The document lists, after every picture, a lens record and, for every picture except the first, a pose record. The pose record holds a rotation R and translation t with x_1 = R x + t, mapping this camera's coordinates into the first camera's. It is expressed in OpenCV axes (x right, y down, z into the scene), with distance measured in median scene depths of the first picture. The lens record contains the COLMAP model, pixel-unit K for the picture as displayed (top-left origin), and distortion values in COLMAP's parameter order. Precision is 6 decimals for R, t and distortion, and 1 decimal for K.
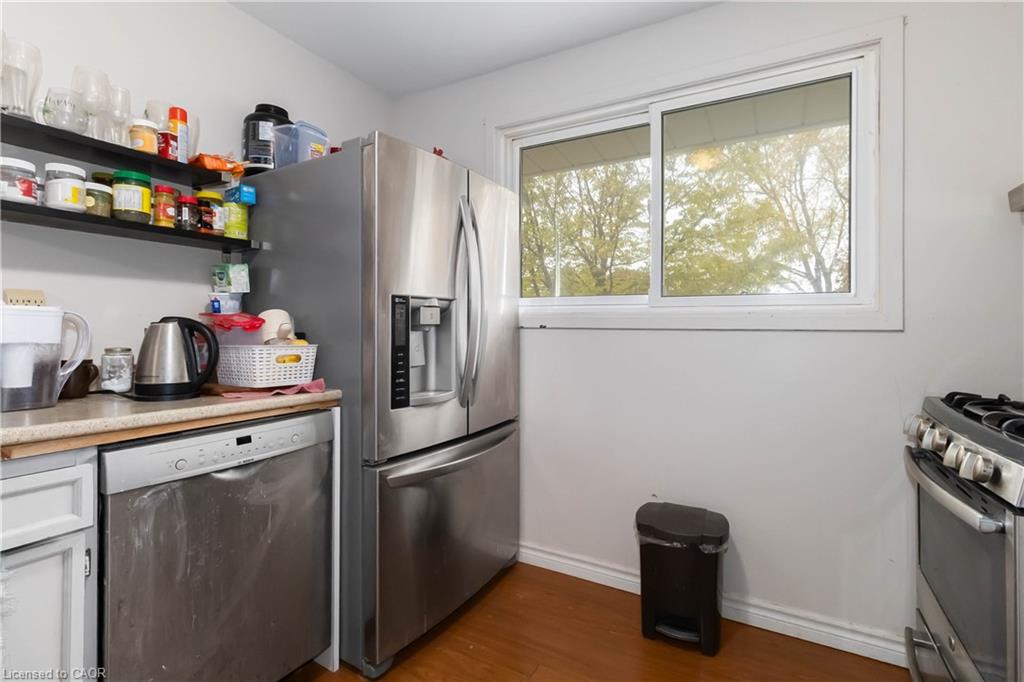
lens RADIAL K [[469.9, 0, 515.2], [0, 469.9, 326.7], [0, 0, 1]] dist [-0.000355, 0.000094]
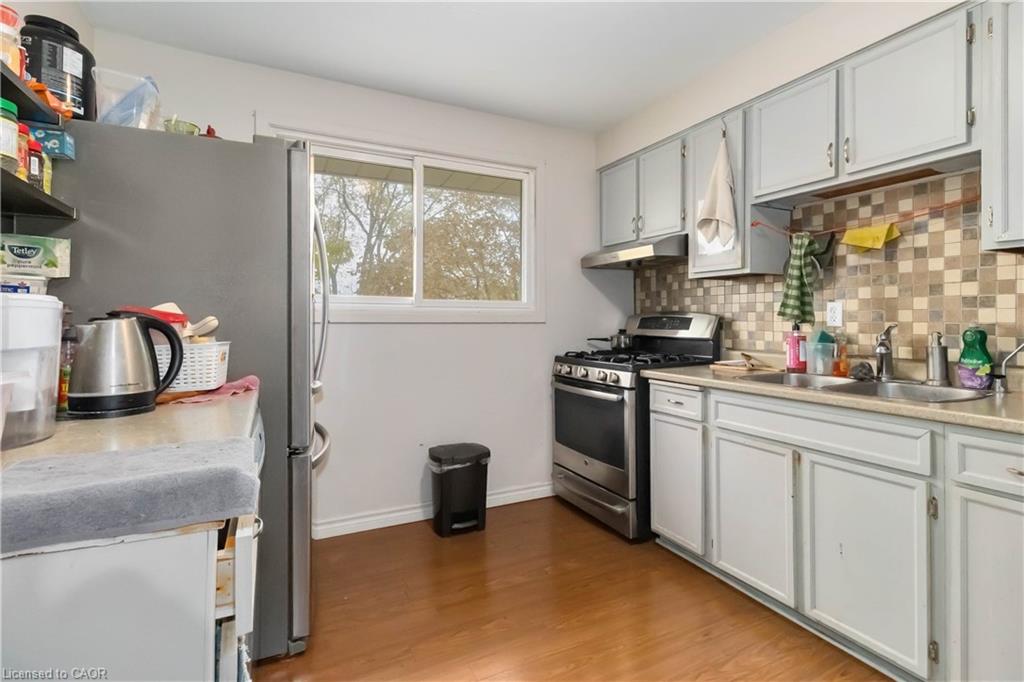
lens RADIAL K [[482.9, 0, 512.8], [0, 482.9, 321.3], [0, 0, 1]] dist [0.002721, 0.000662]
pose [[0.567193, -0.003159, 0.823579, -0.854326], [0.001998, 0.999995, 0.002460, -0.003909], [-0.823582, 0.000250, 0.567196, -0.014749]]
